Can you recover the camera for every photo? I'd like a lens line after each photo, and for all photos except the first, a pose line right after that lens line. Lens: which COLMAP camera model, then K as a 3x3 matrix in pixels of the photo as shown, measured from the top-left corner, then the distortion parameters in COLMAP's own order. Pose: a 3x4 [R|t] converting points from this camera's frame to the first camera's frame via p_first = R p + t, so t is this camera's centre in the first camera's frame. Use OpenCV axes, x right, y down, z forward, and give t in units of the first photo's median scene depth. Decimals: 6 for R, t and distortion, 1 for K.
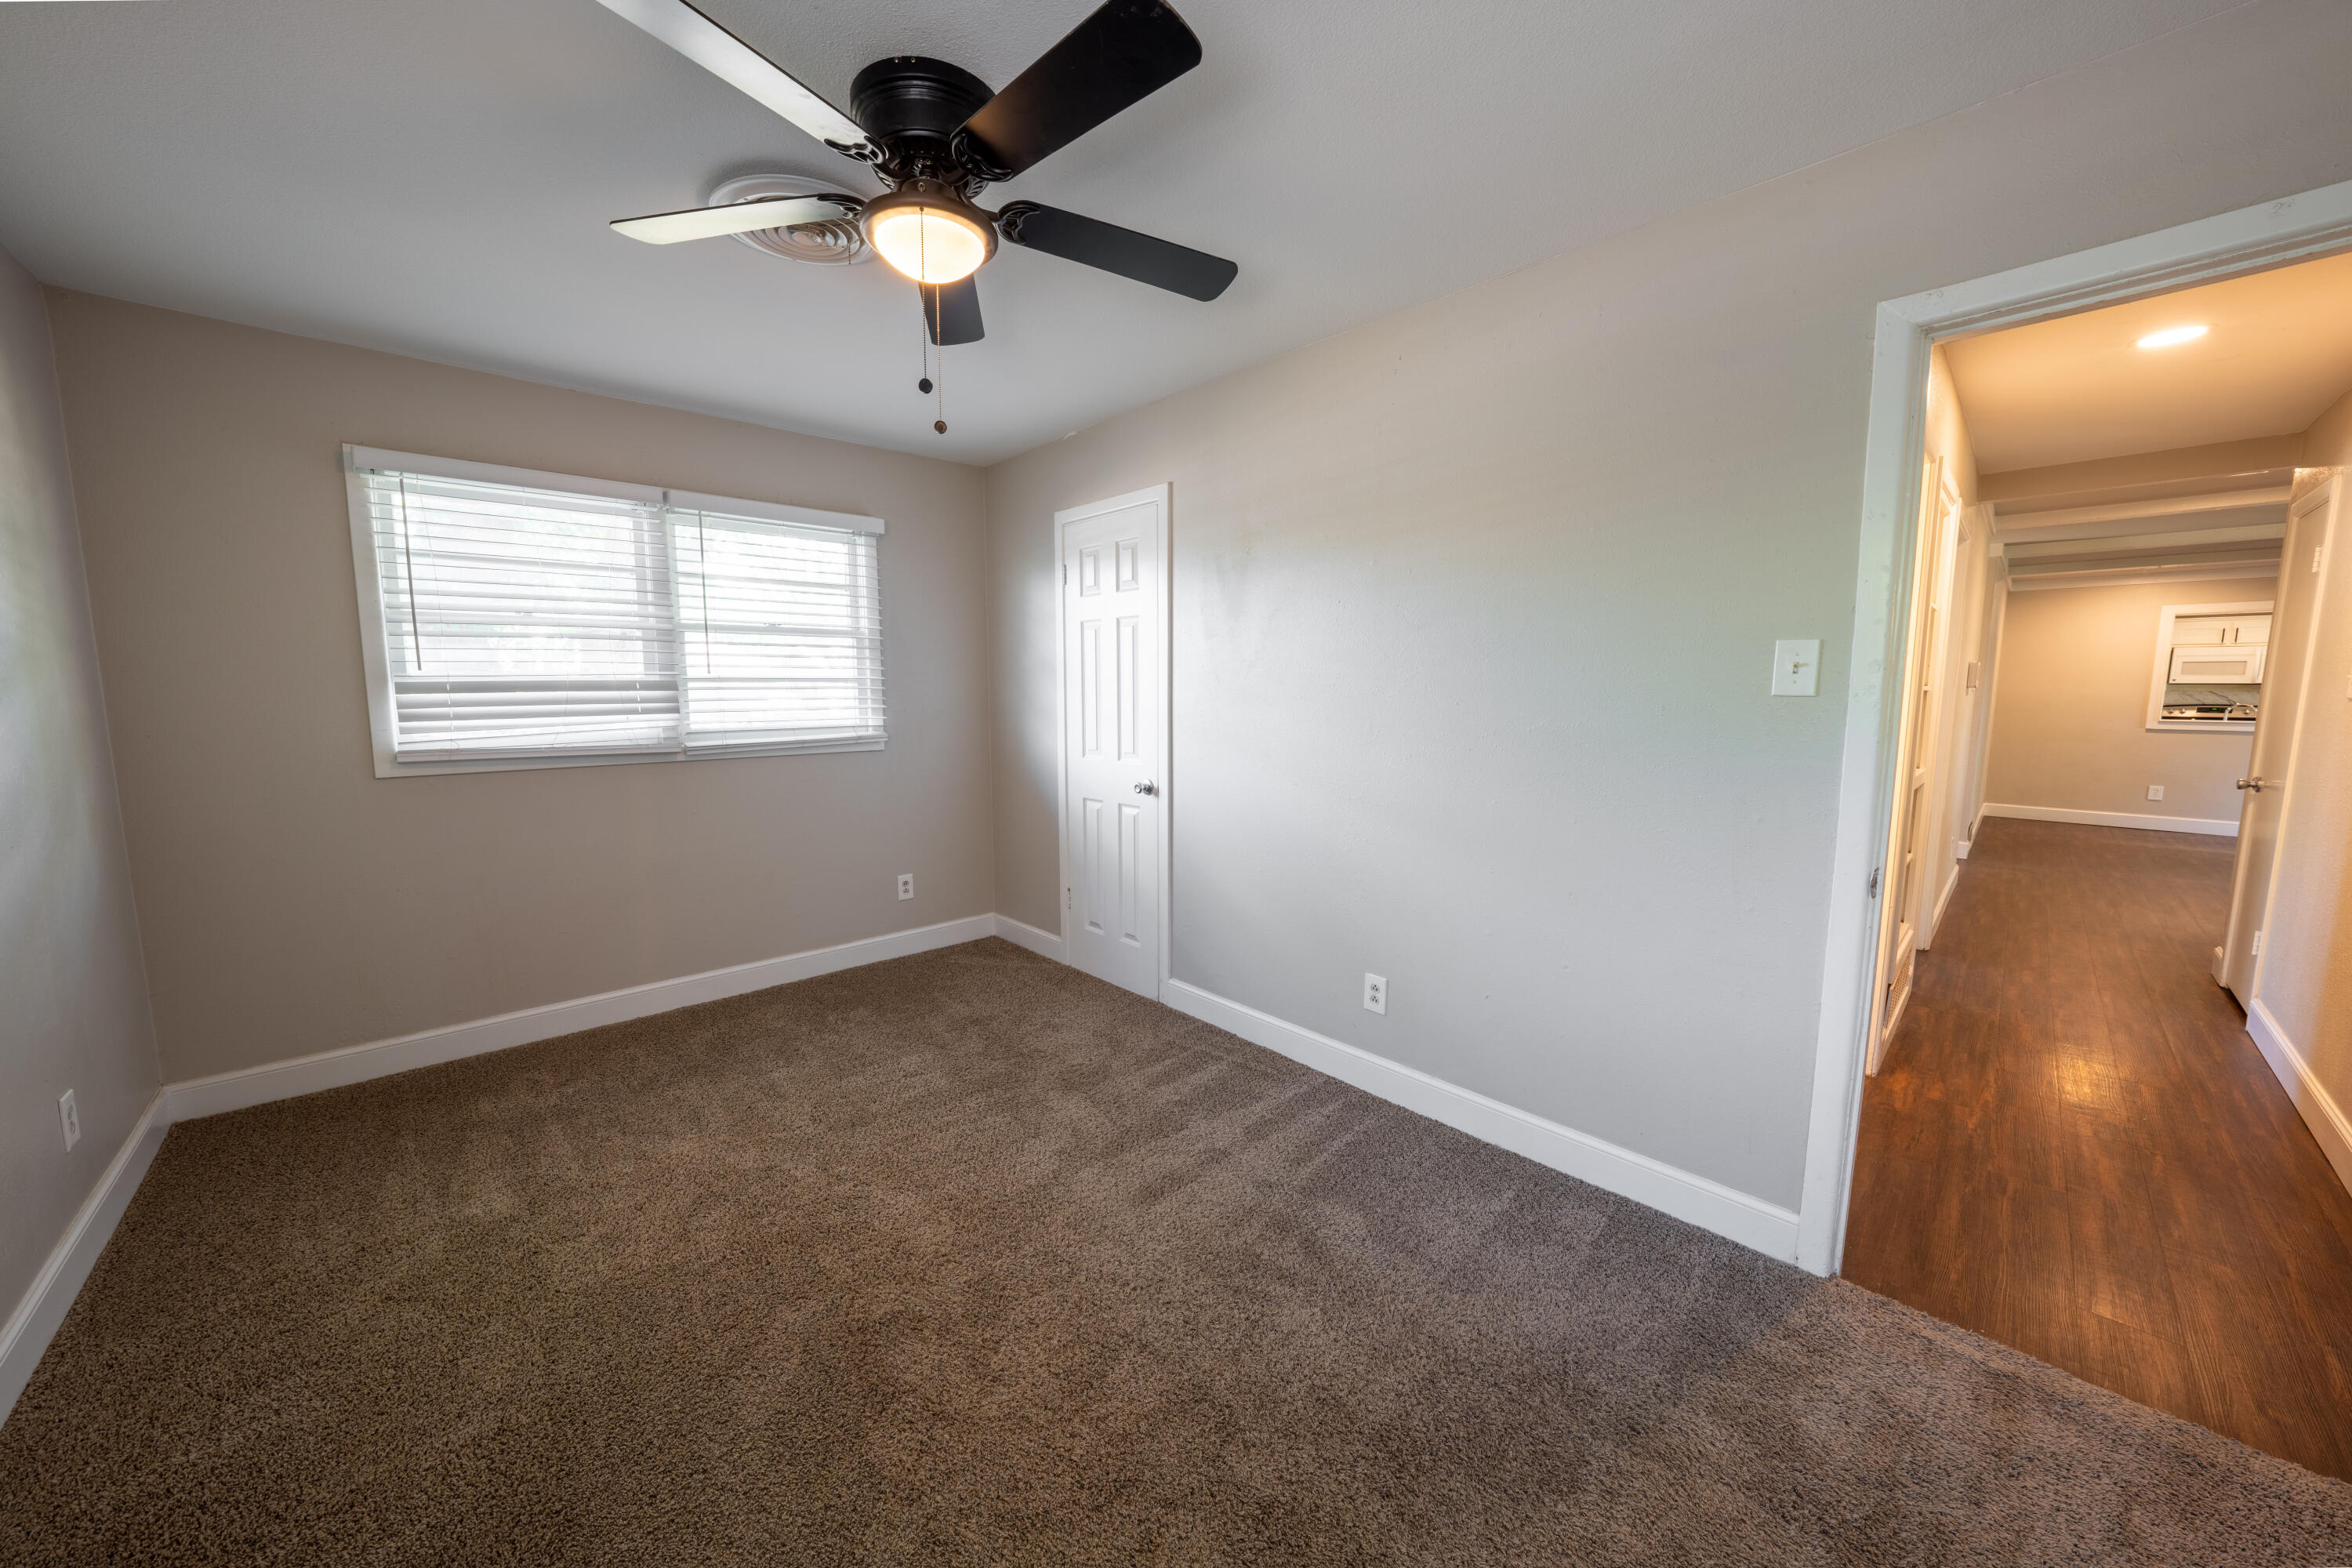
lens RADIAL K [[836.9, 0, 1158.7], [0, 836.9, 783.6], [0, 0, 1]] dist [-0.019943, 0.005339]
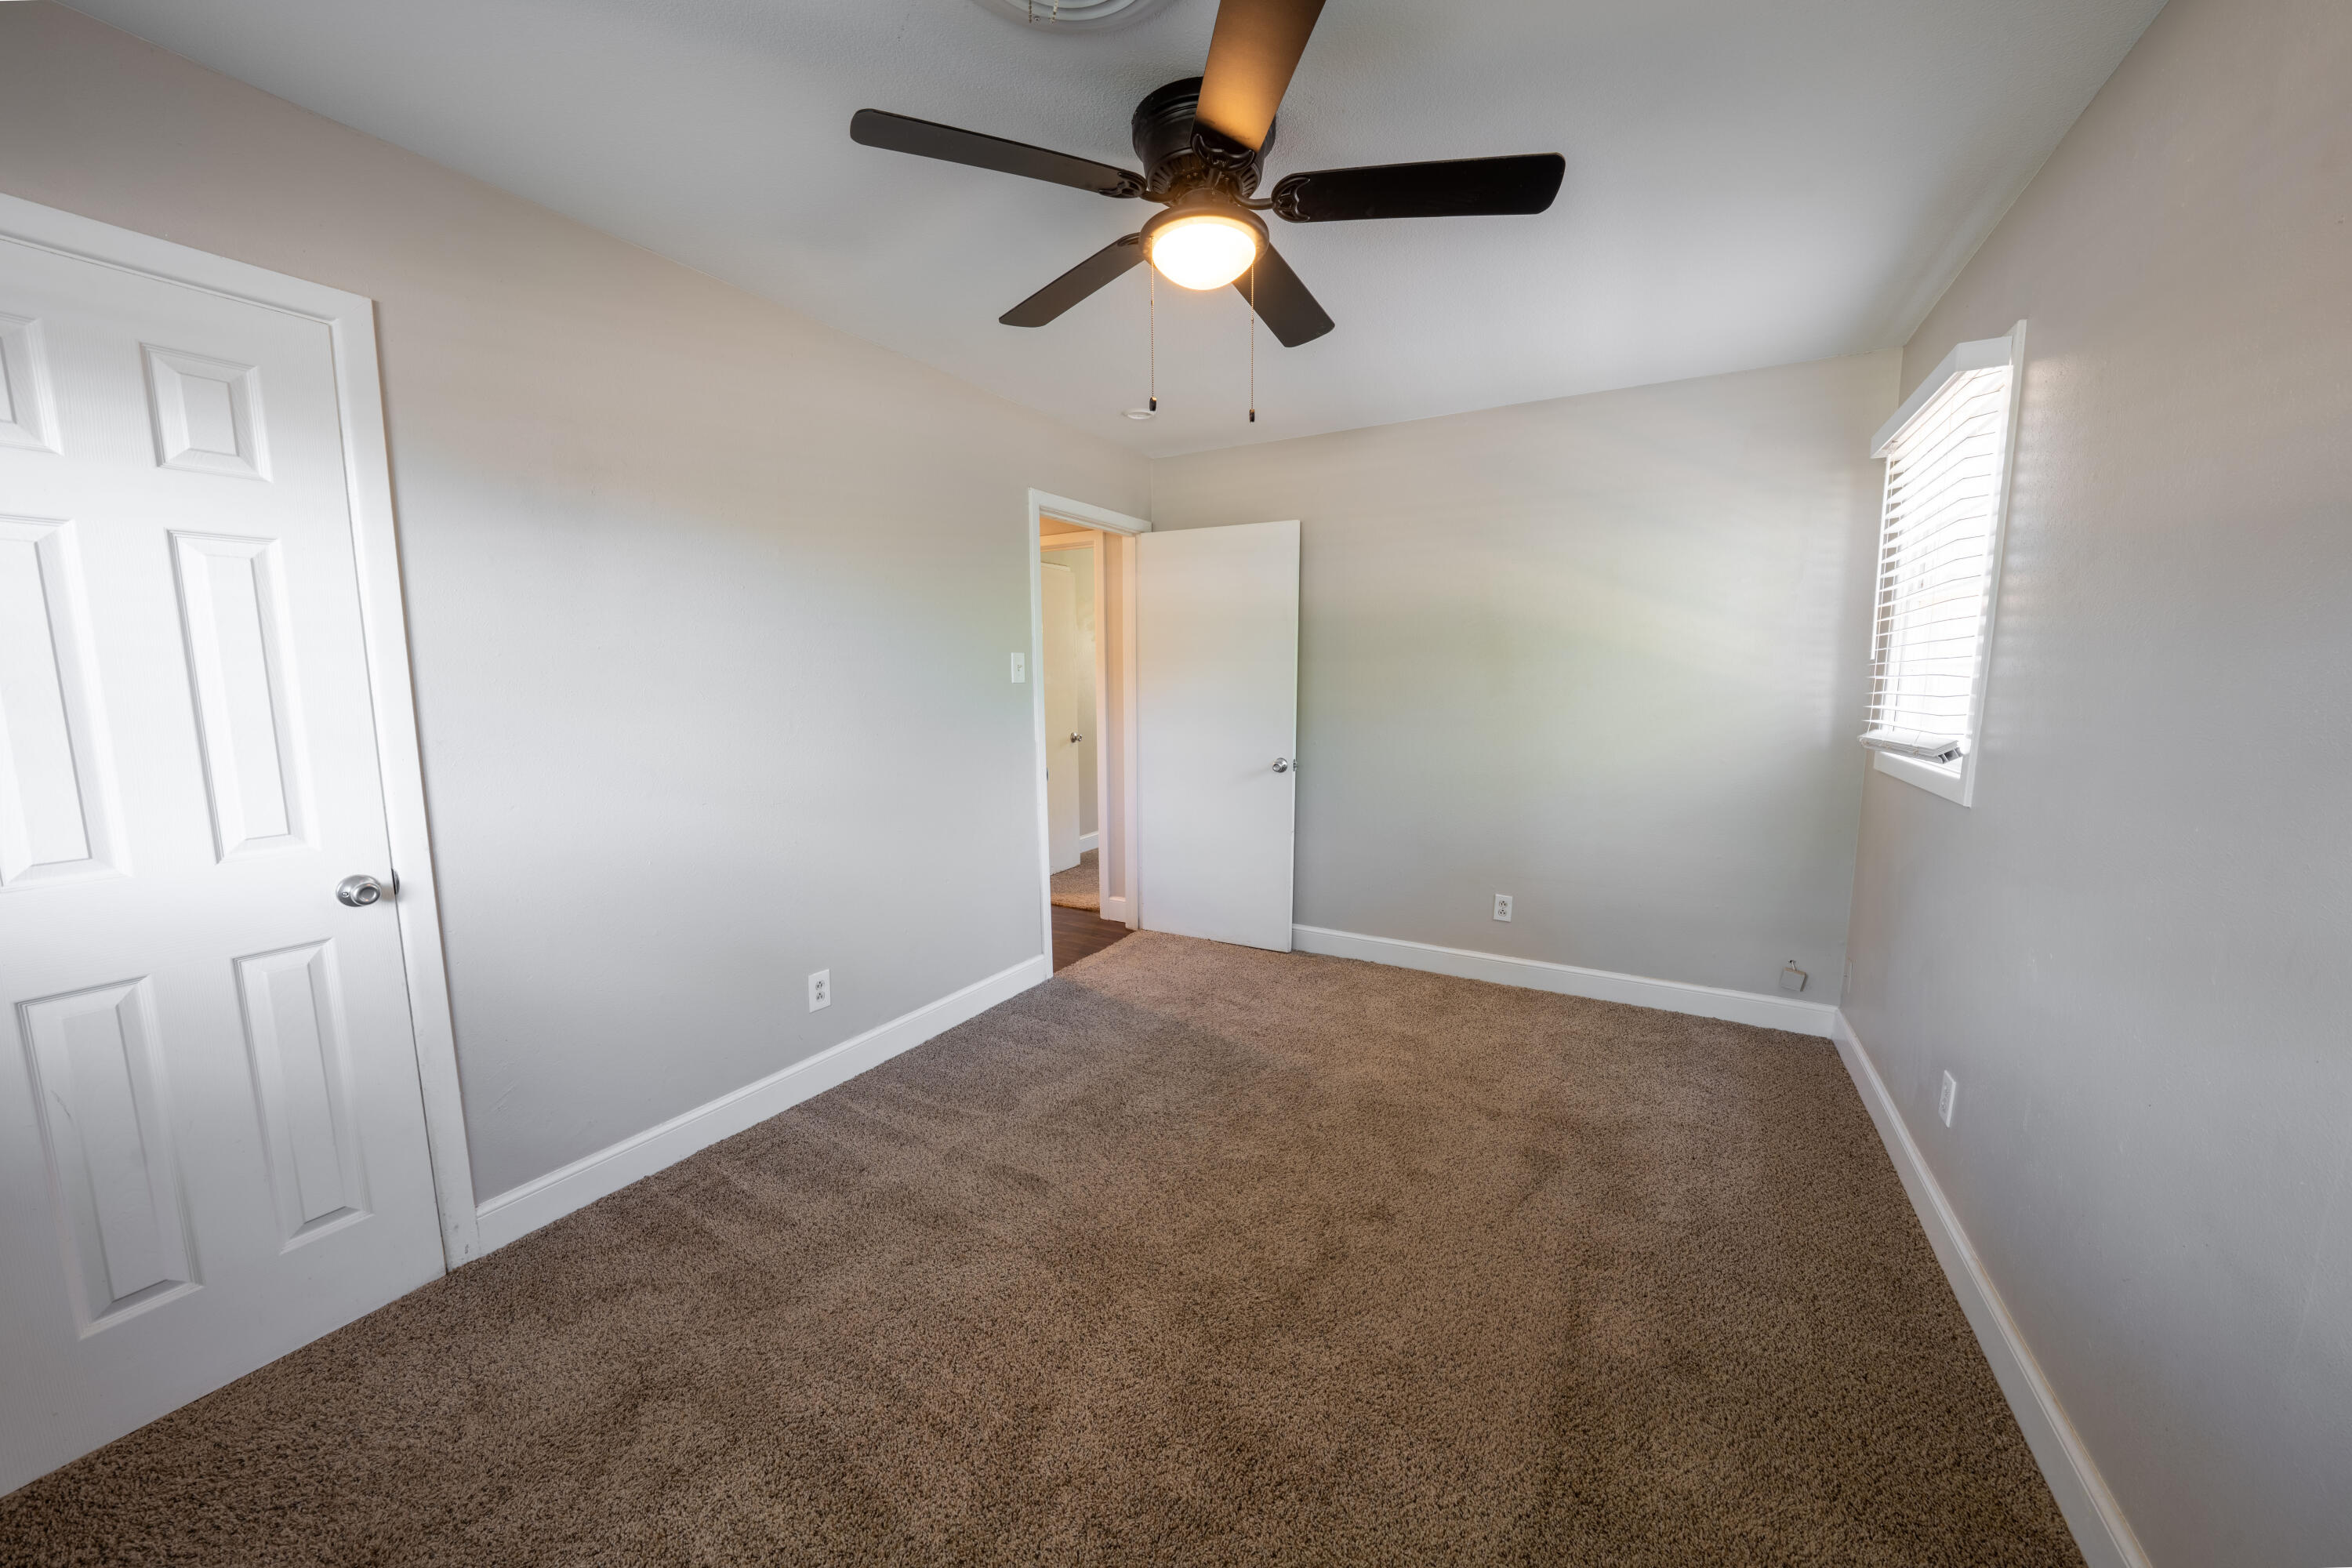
lens RADIAL K [[836.9, 0, 1158.7], [0, 836.9, 783.6], [0, 0, 1]] dist [-0.019943, 0.005339]
pose [[-0.285691, -0.120634, 0.950699, -0.663310], [0.121093, 0.979549, 0.160684, -0.086753], [-0.950640, 0.161029, -0.265241, 0.721447]]
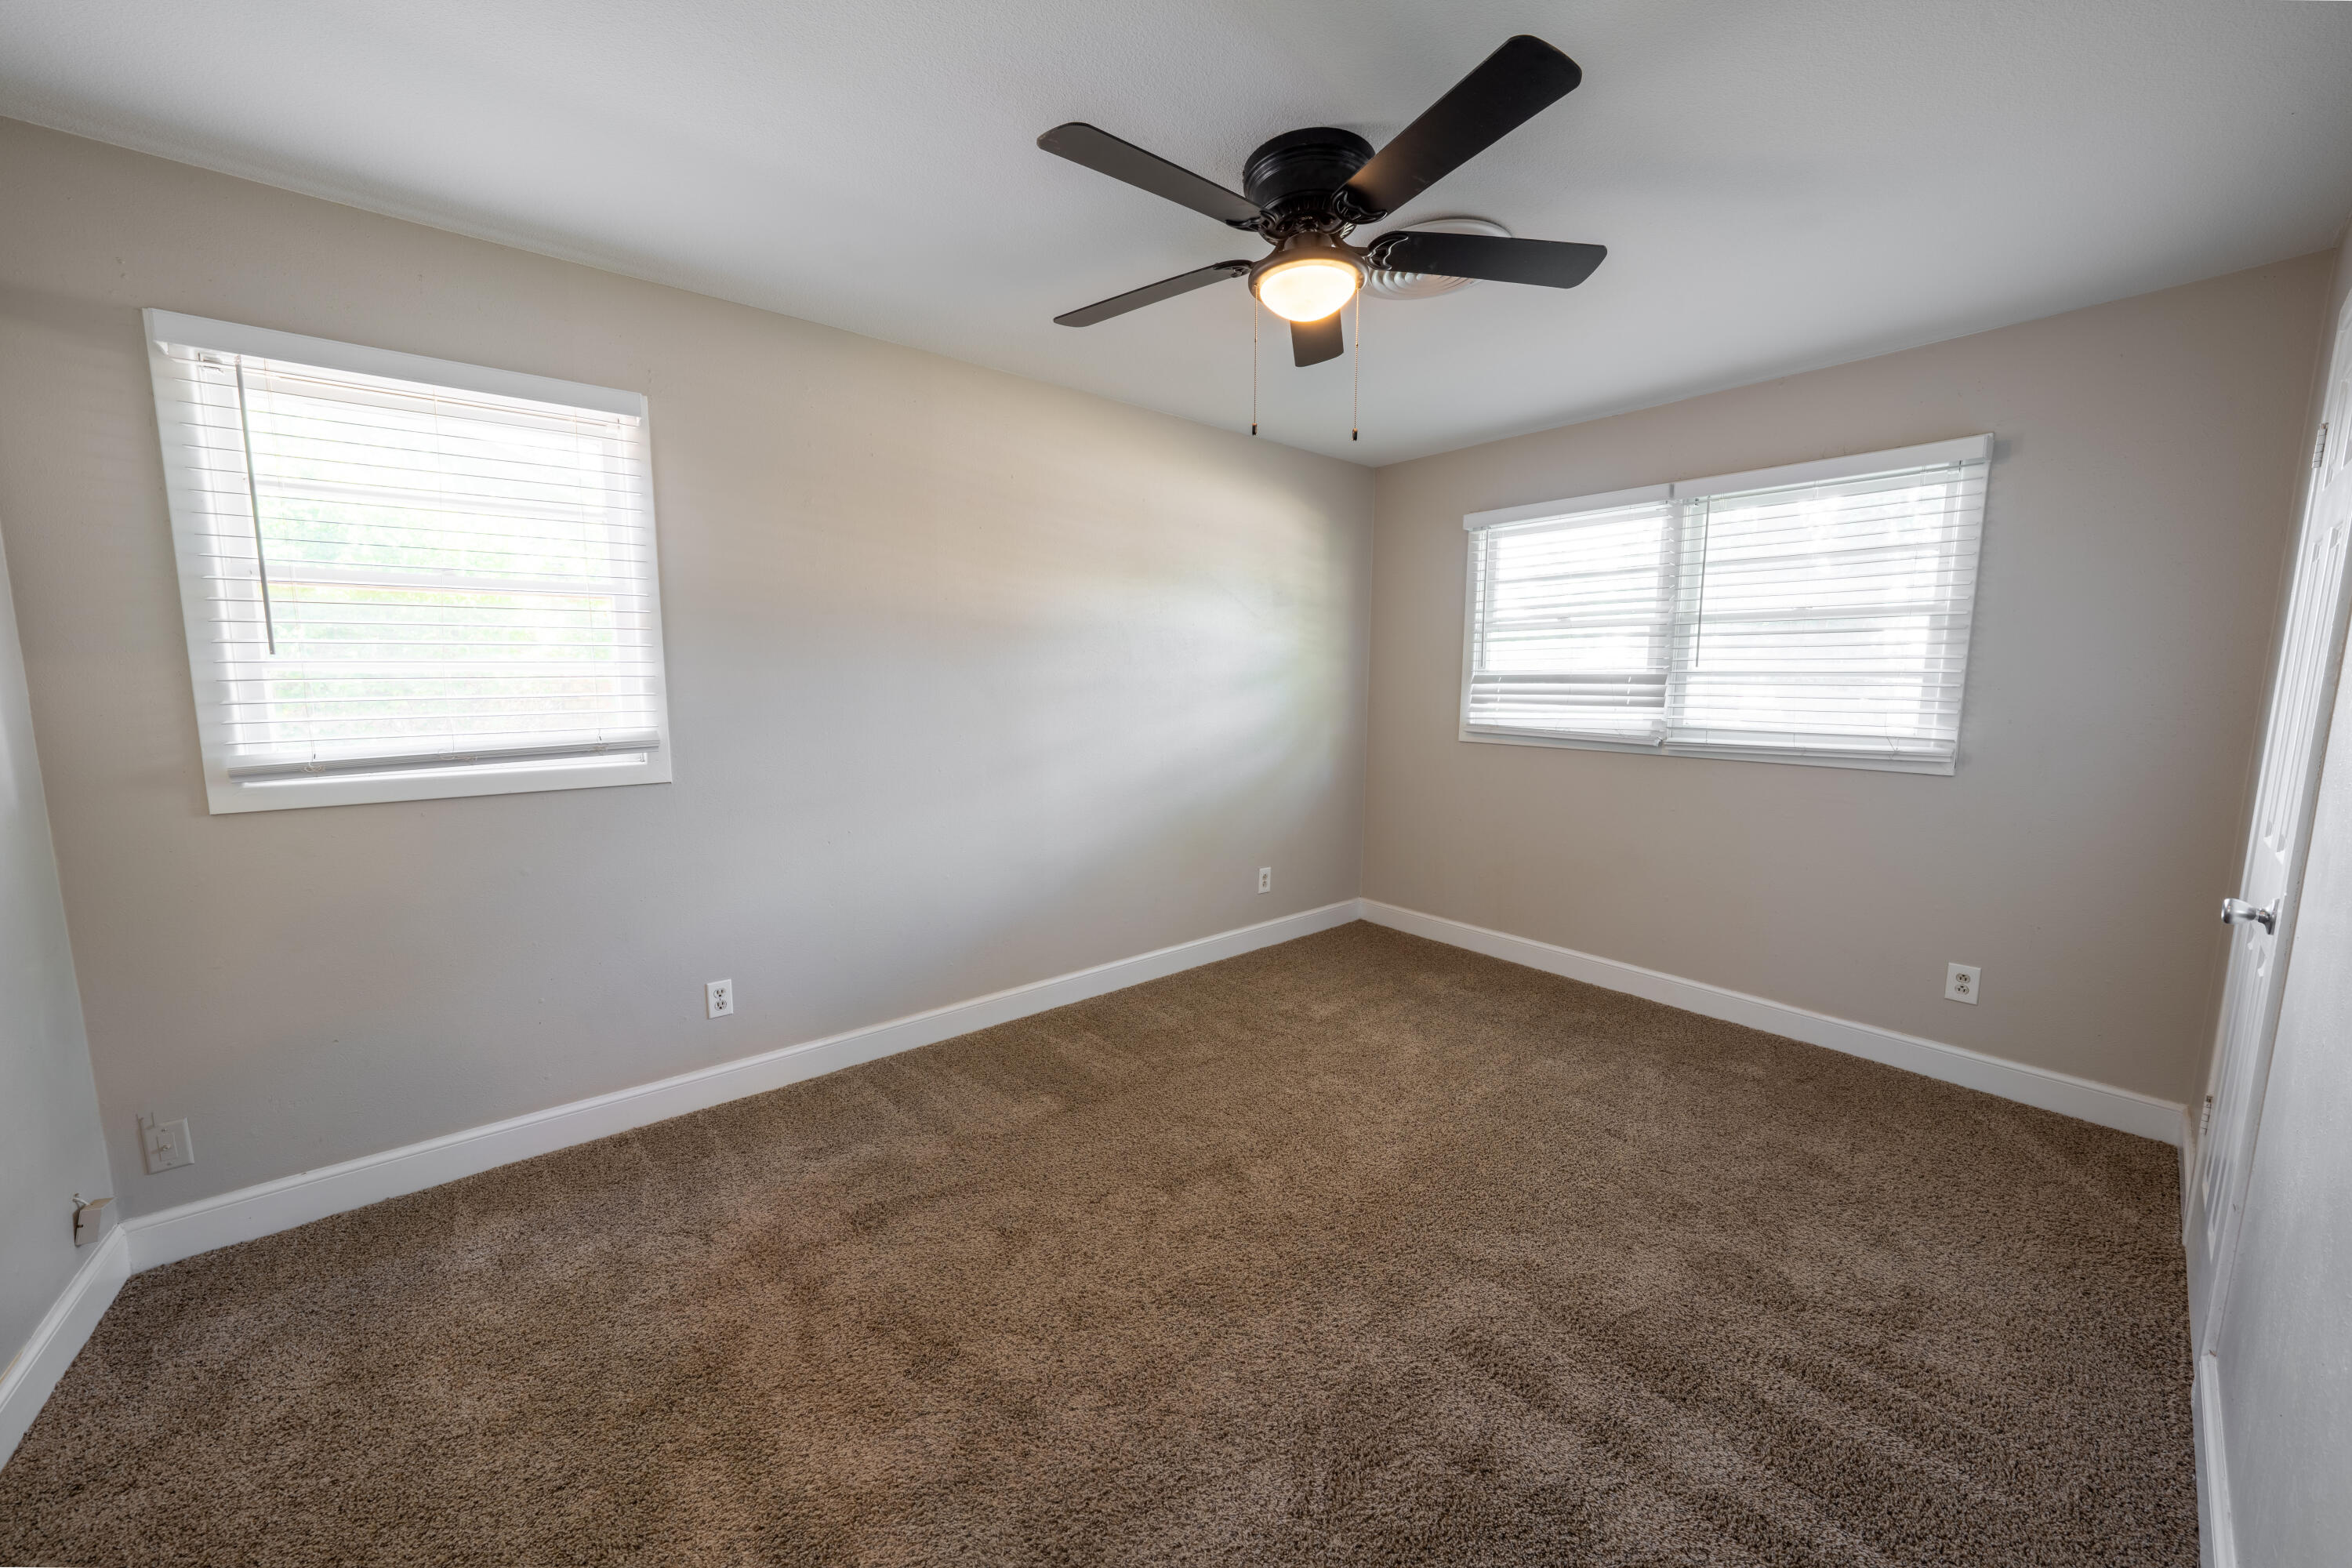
lens RADIAL K [[836.9, 0, 1158.7], [0, 836.9, 783.6], [0, 0, 1]] dist [-0.019943, 0.005339]
pose [[-0.065308, 0.126800, -0.989776, 0.478960], [-0.120519, 0.983630, 0.133964, -0.056958], [0.990560, 0.128036, -0.048957, 0.475865]]
